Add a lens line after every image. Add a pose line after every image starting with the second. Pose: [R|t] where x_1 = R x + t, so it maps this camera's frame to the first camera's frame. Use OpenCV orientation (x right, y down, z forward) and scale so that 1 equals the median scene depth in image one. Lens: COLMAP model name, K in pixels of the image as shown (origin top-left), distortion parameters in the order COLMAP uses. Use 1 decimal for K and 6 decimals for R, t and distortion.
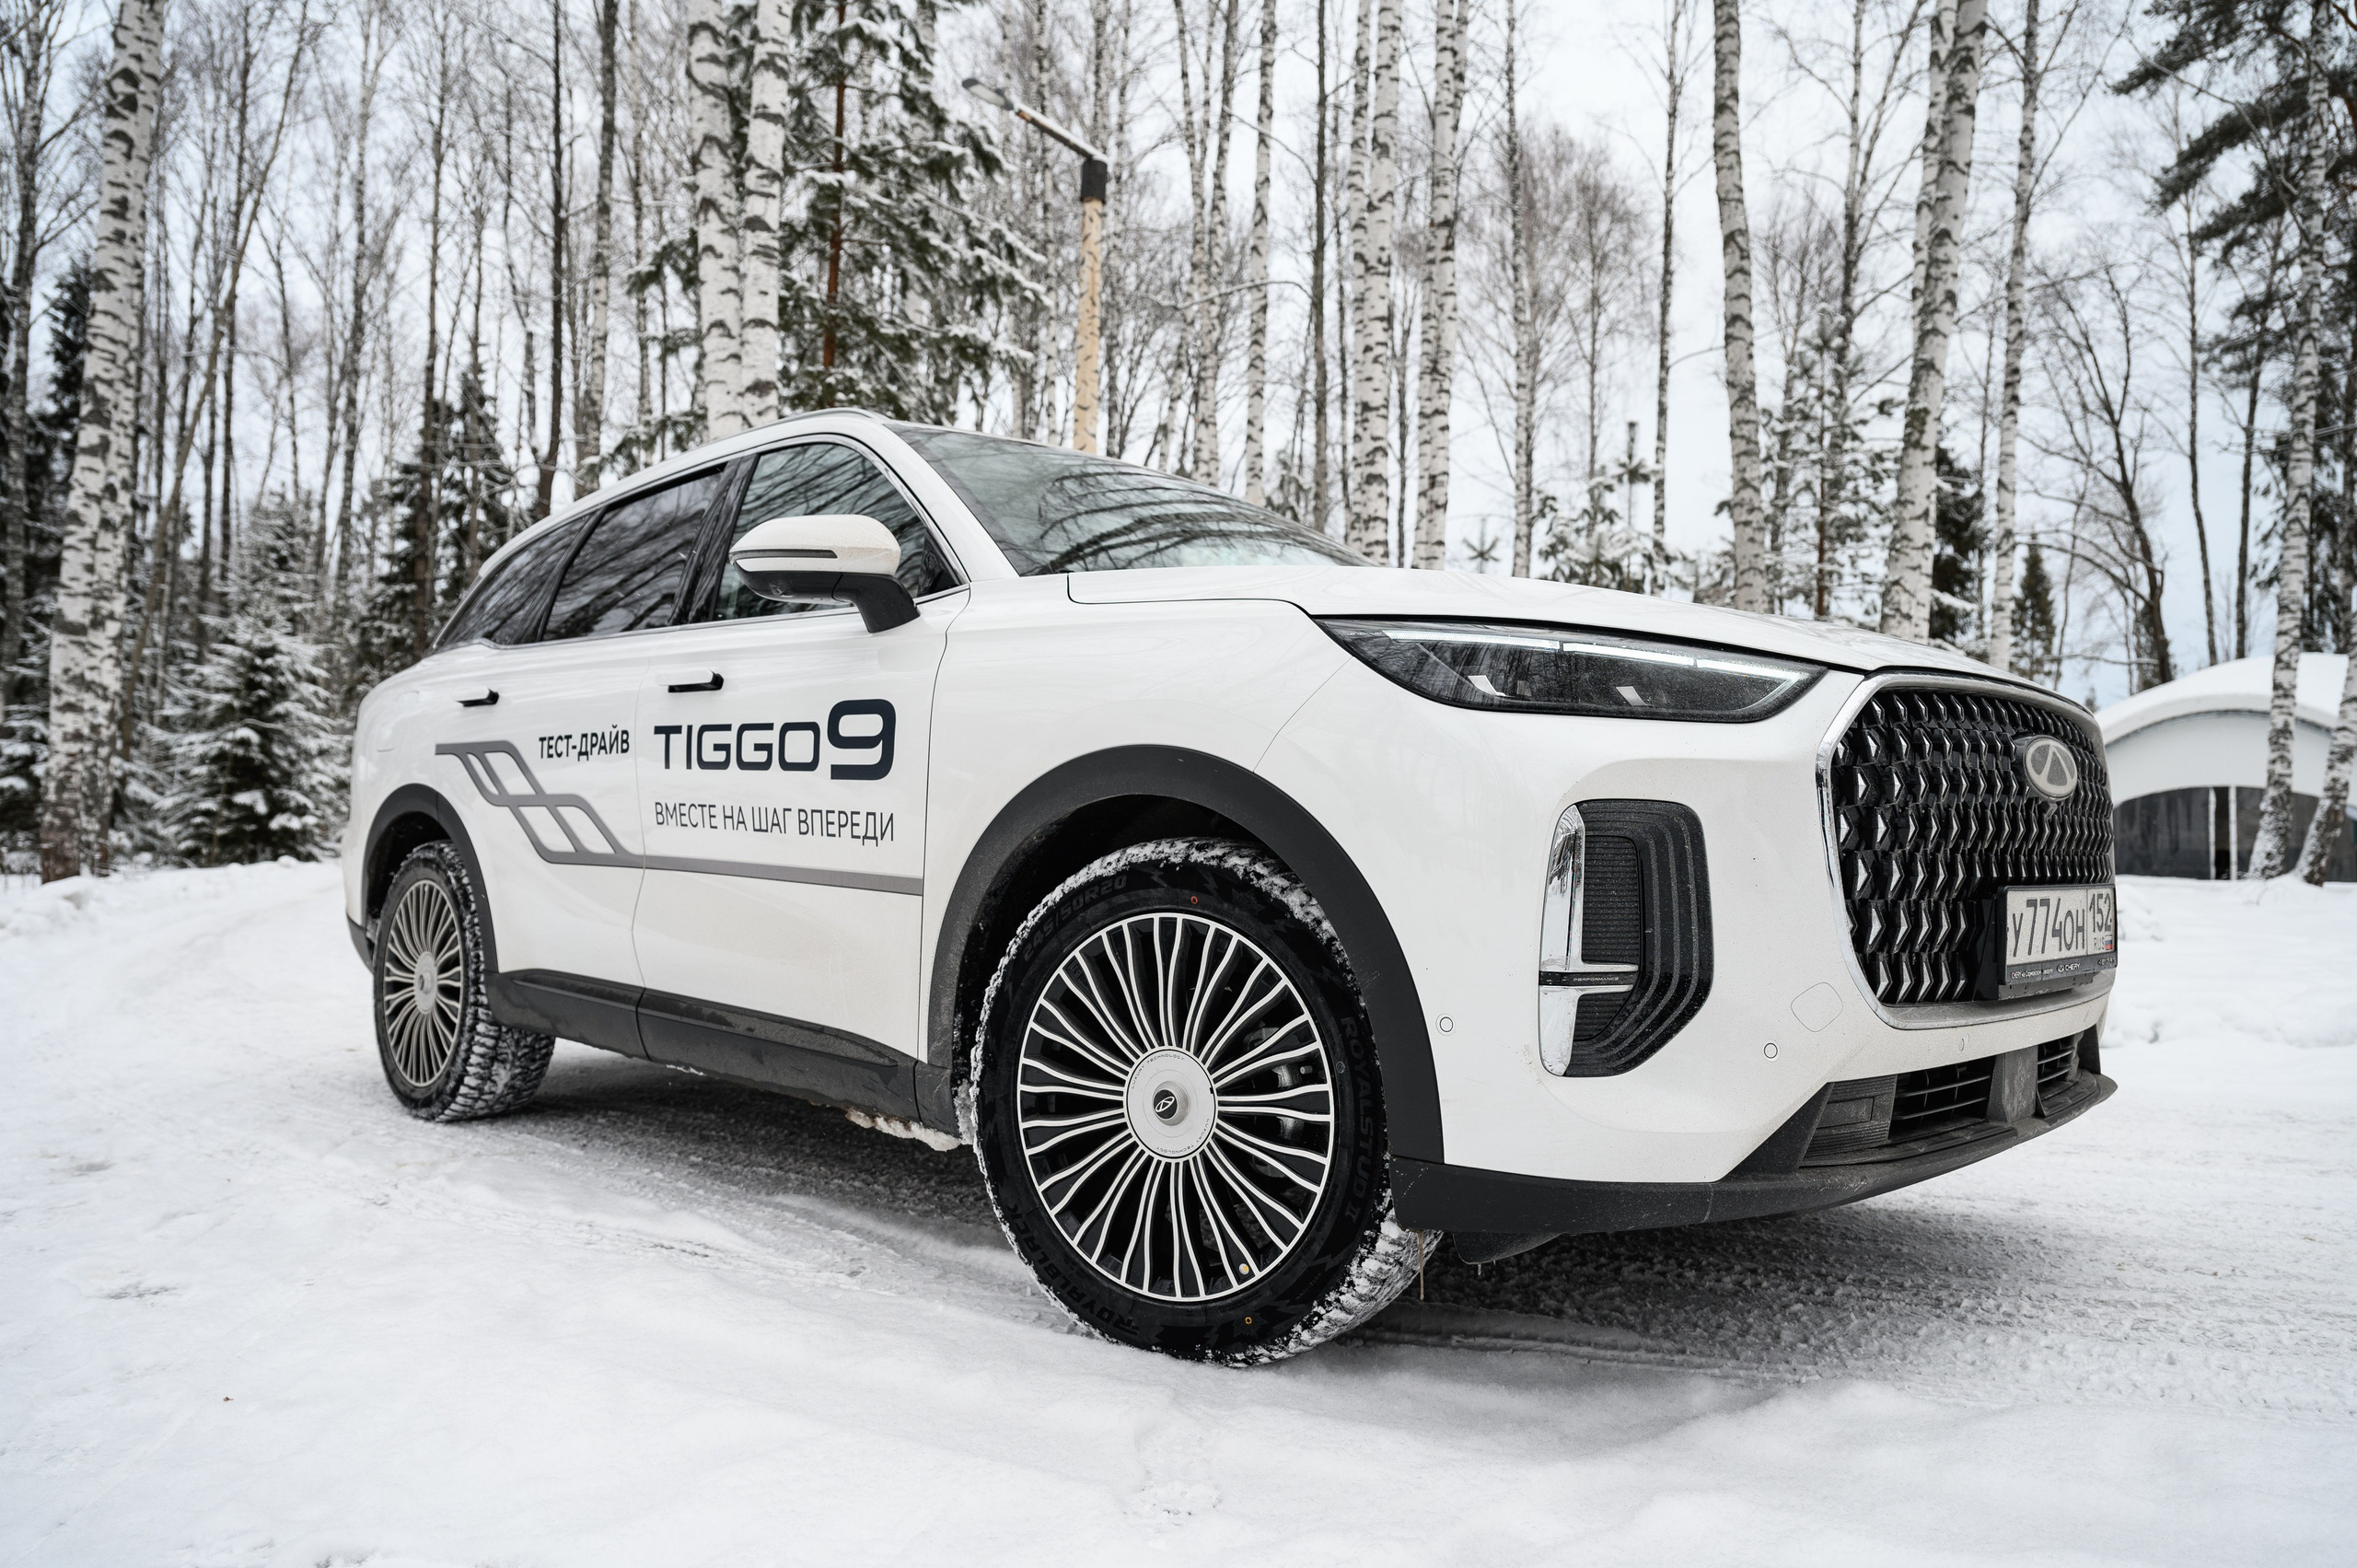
lens RADIAL K [[1591.7, 0, 1183.9], [0, 1591.7, 796.7], [0, 0, 1]] dist [0.004944, 0.001184]
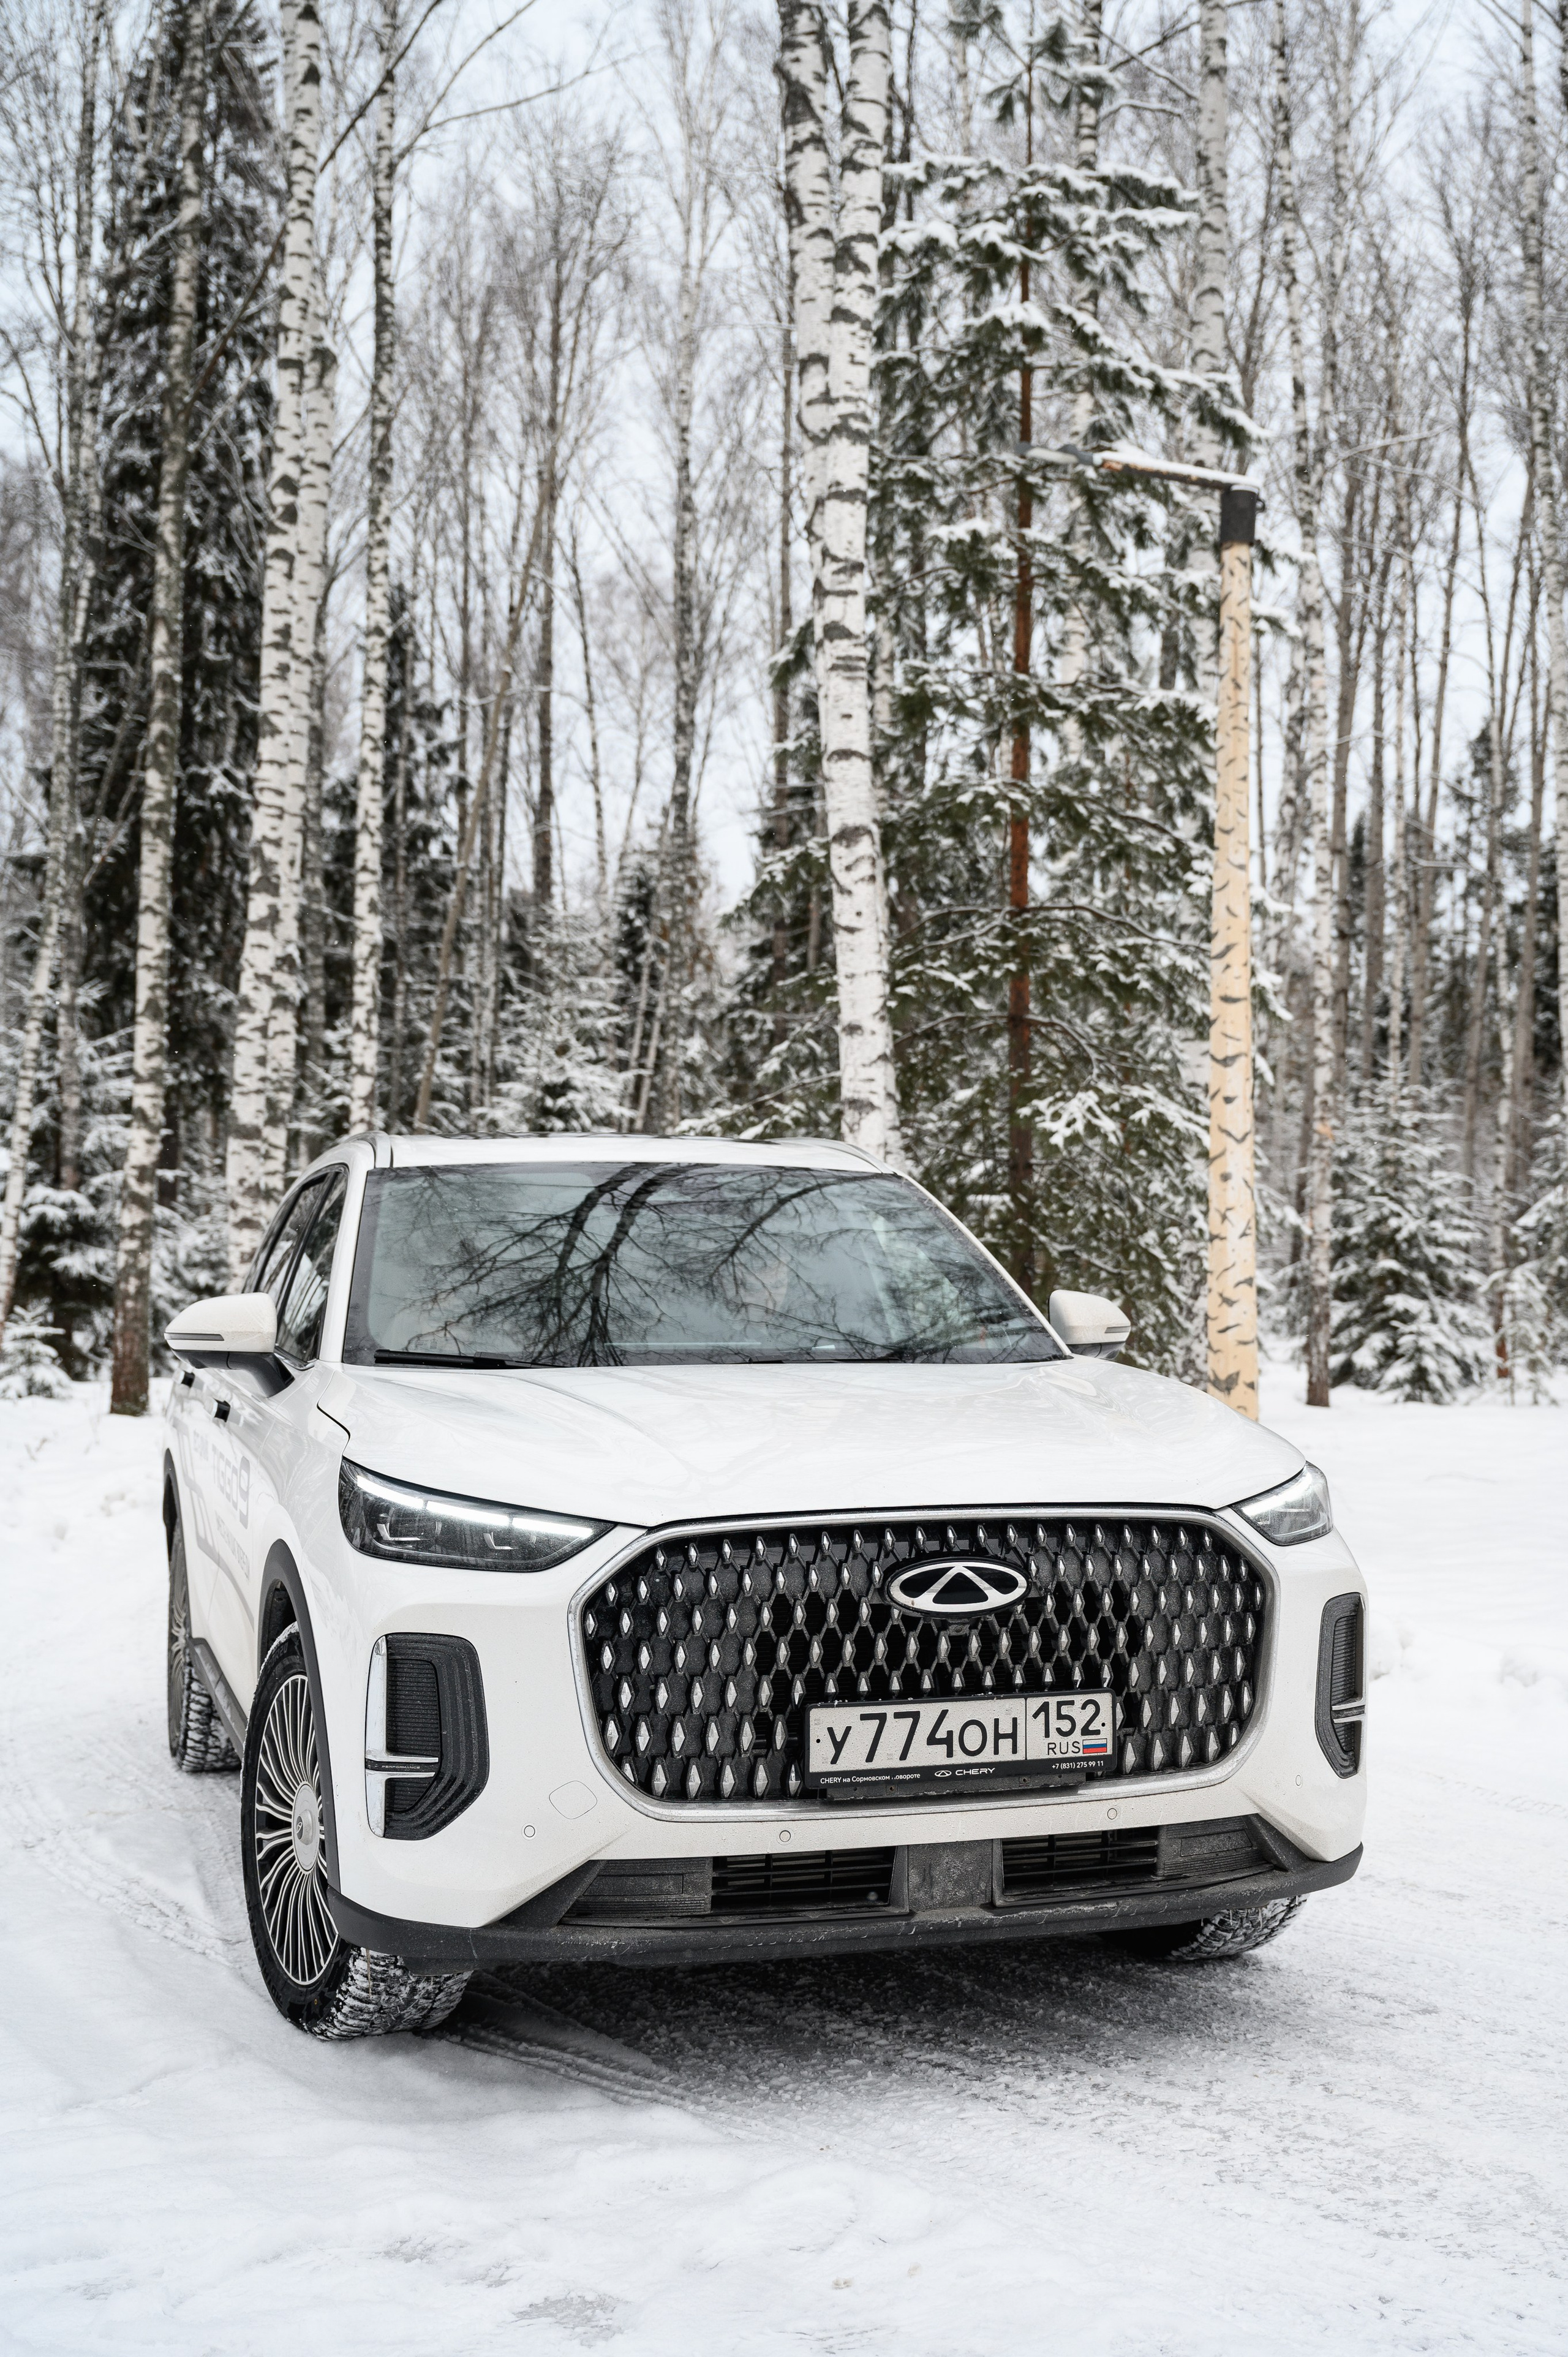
lens RADIAL K [[2637.9, 0, 792.7], [0, 2637.9, 1162.7], [0, 0, 1]] dist [0.000102, 0.019503]
pose [[0.881706, -0.032939, -0.470647, 0.843518], [0.024963, 0.999420, -0.023182, -0.174912], [0.471138, 0.008691, 0.882017, -0.423453]]
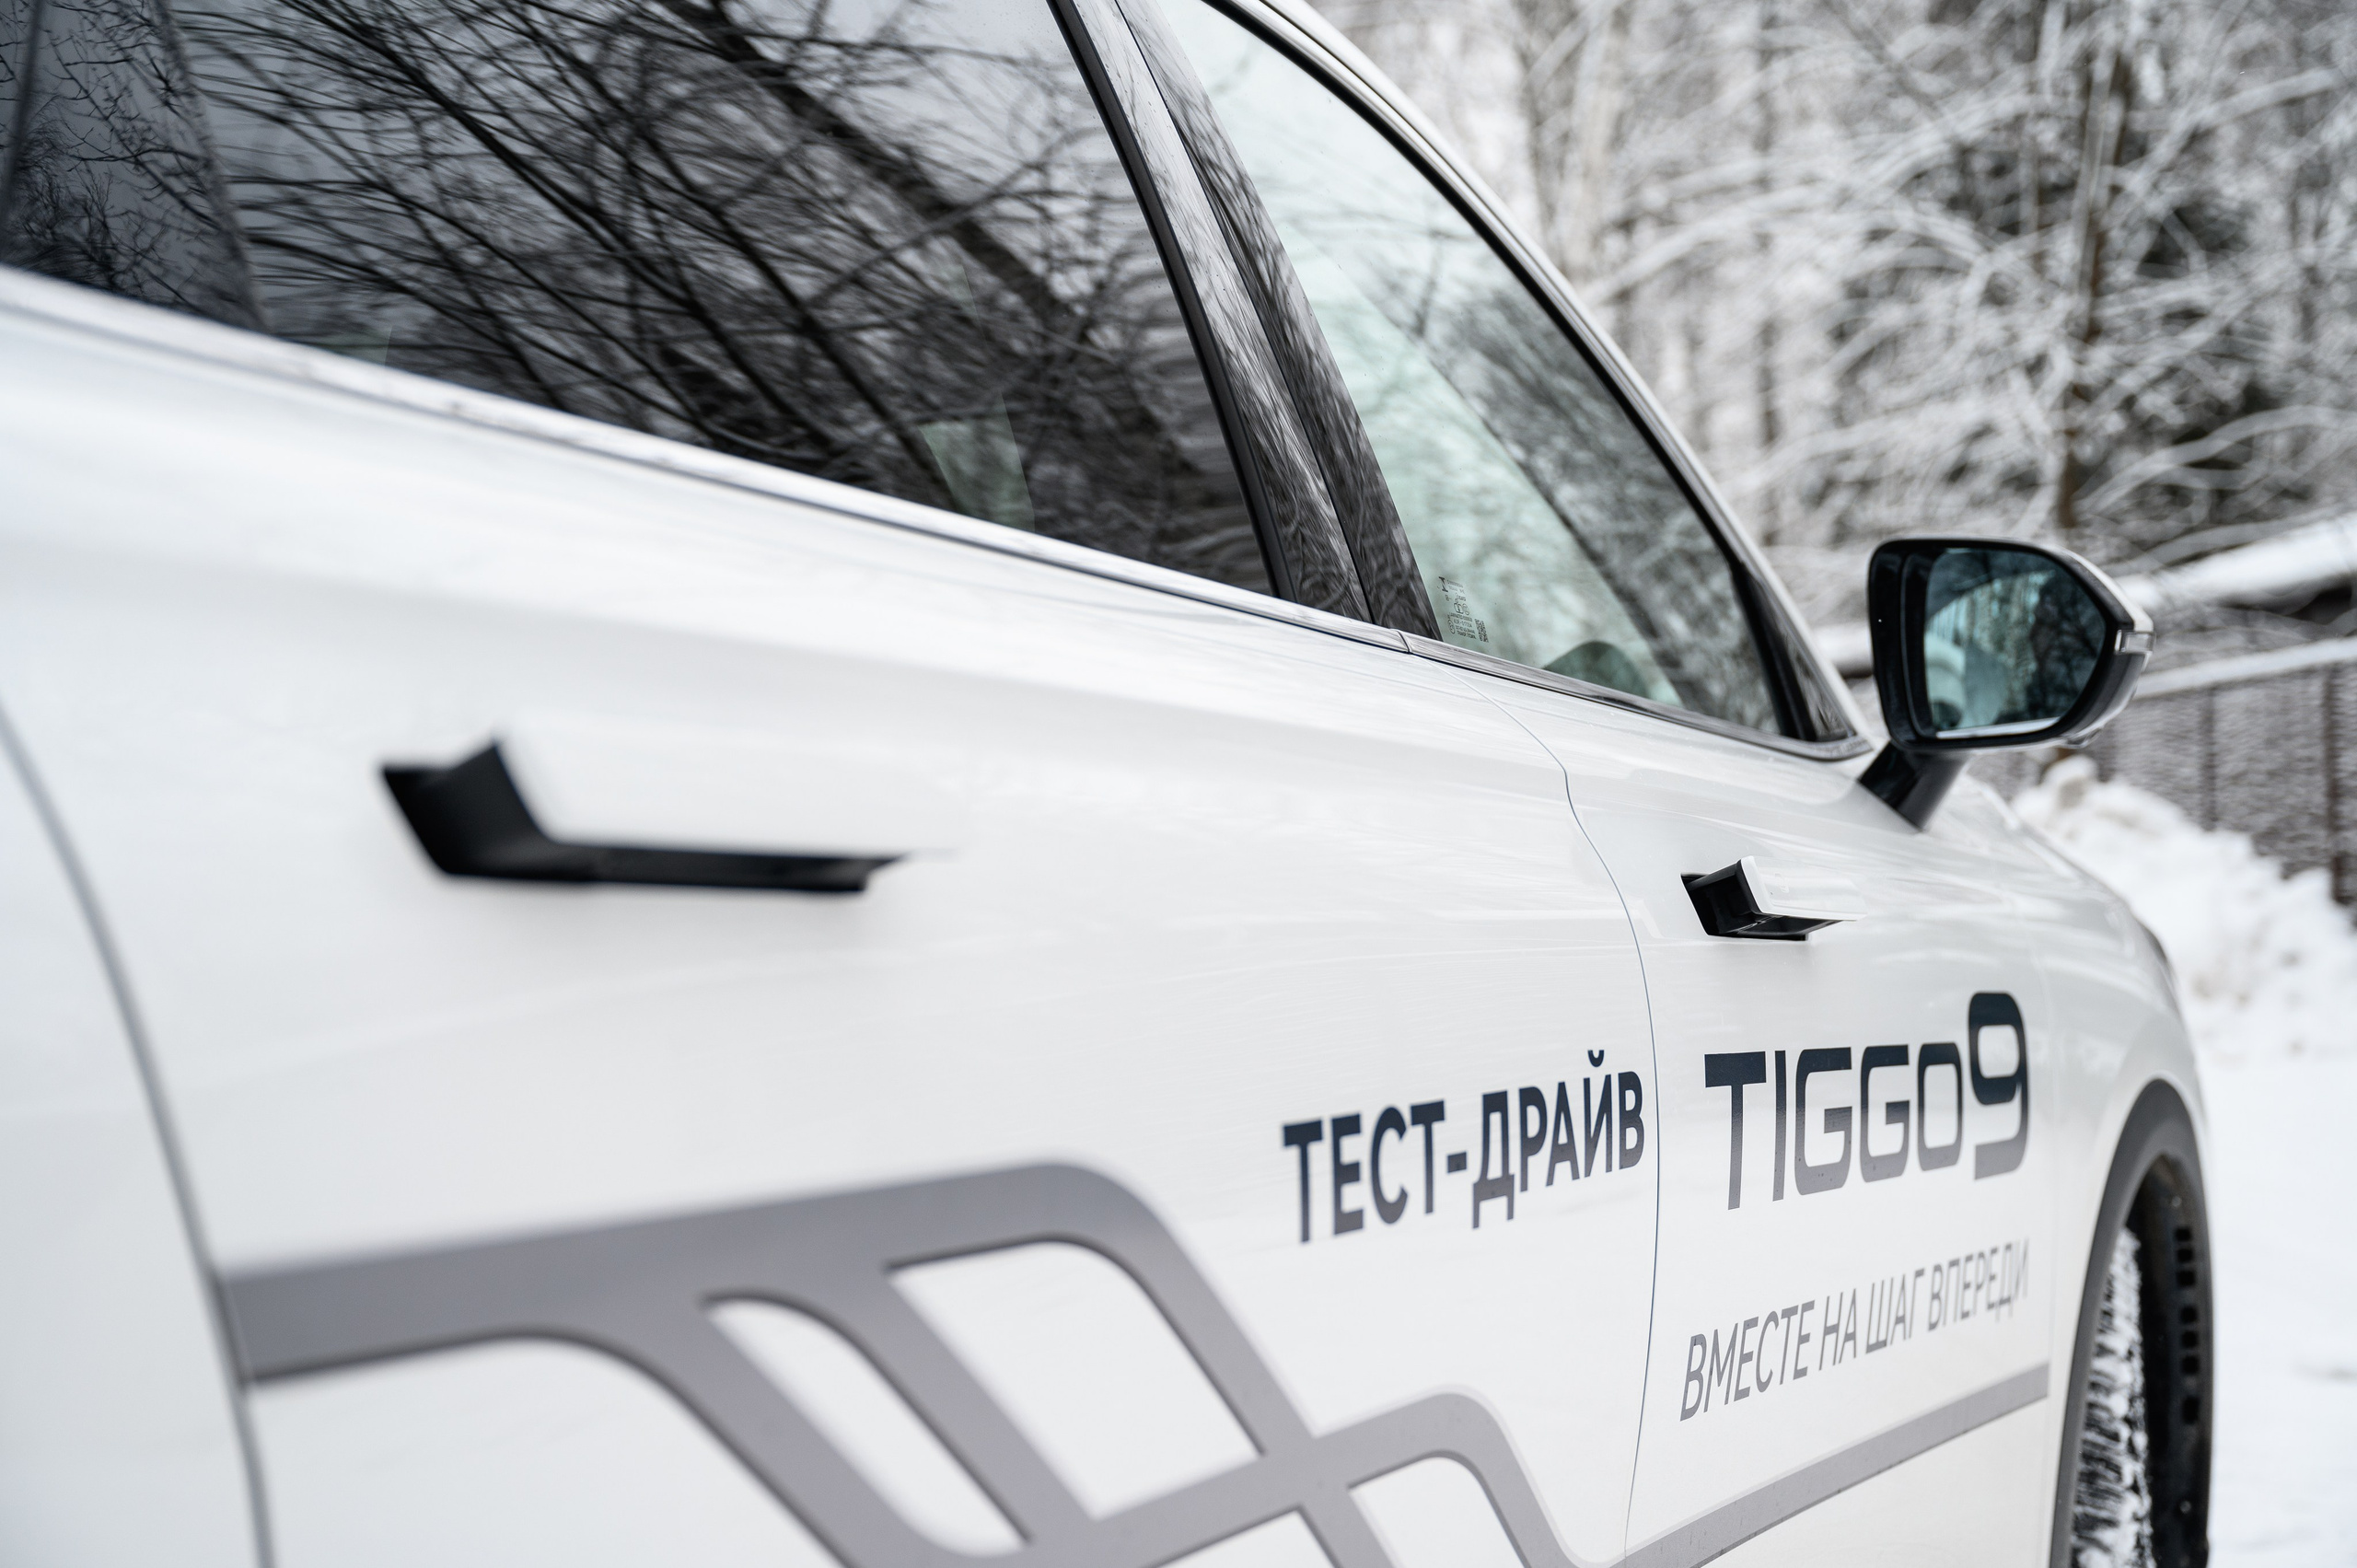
lens RADIAL K [[3239.7, 0, 1182.4], [0, 3239.7, 811.4], [0, 0, 1]] dist [-0.021308, 0.019125]
pose [[-0.309335, 0.014469, 0.950843, -0.760696], [-0.025399, 0.999402, -0.023471, -0.064954], [-0.950614, -0.031410, -0.308782, 1.152053]]
